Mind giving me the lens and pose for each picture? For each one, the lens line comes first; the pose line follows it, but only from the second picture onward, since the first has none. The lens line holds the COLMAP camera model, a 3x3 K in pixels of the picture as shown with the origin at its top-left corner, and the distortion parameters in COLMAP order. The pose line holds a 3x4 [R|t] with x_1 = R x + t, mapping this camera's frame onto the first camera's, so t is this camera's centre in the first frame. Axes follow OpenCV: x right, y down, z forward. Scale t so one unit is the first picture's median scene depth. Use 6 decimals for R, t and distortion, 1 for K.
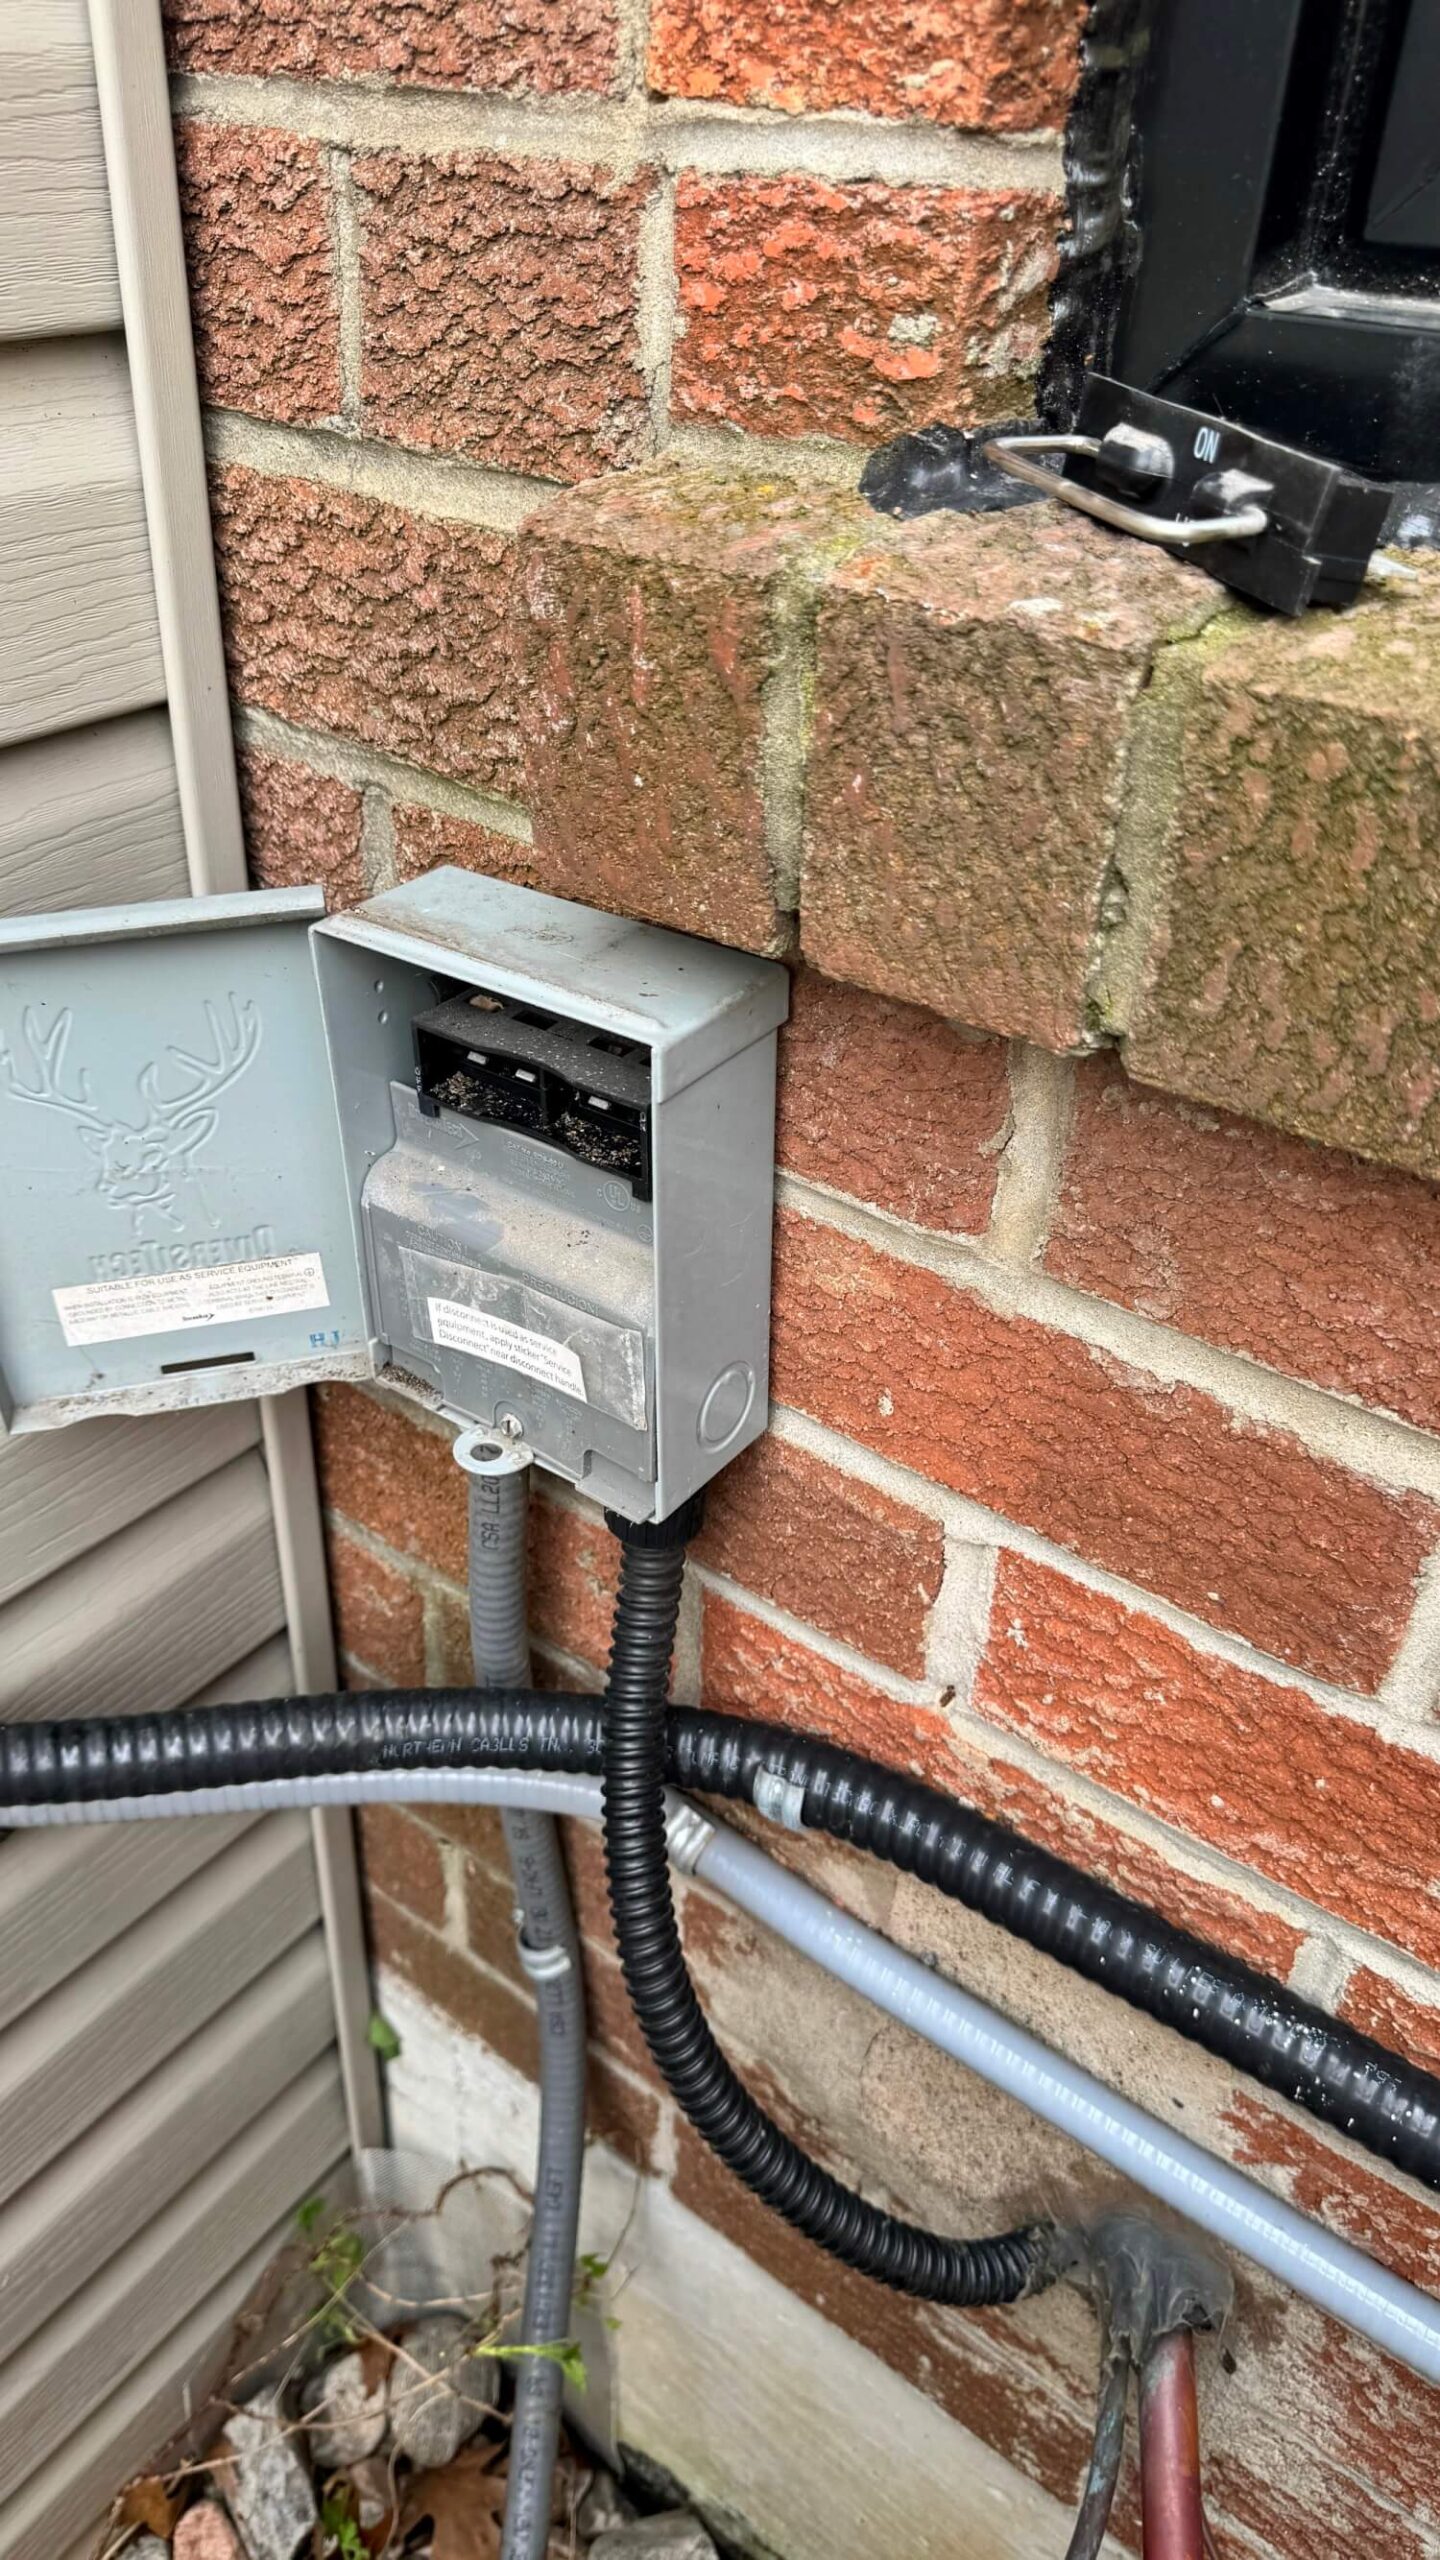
lens RADIAL K [[1808.6, 0, 720.0], [0, 1808.6, 1280.0], [0, 0, 1]] dist [0.000911, -0.002942]
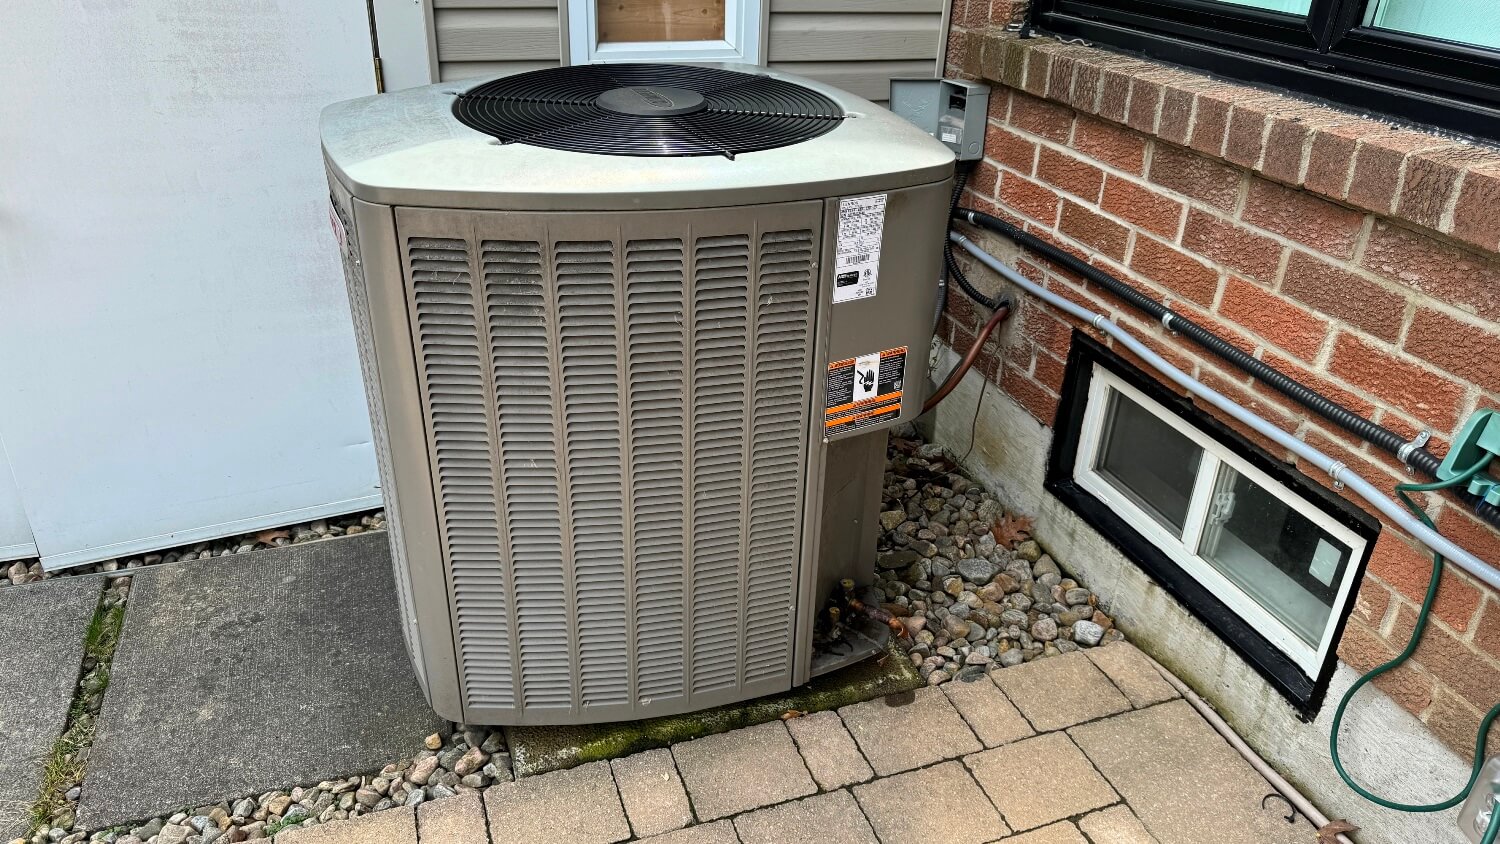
lens RADIAL K [[1059.7, 0, 750.0], [0, 1059.7, 422.0], [0, 0, 1]] dist [0.000911, -0.002942]
pose [[0.831902, 0.244709, -0.498052, 1.783905], [-0.318600, 0.945474, -0.067619, 1.824861], [0.454348, 0.214931, 0.864507, -3.140854]]
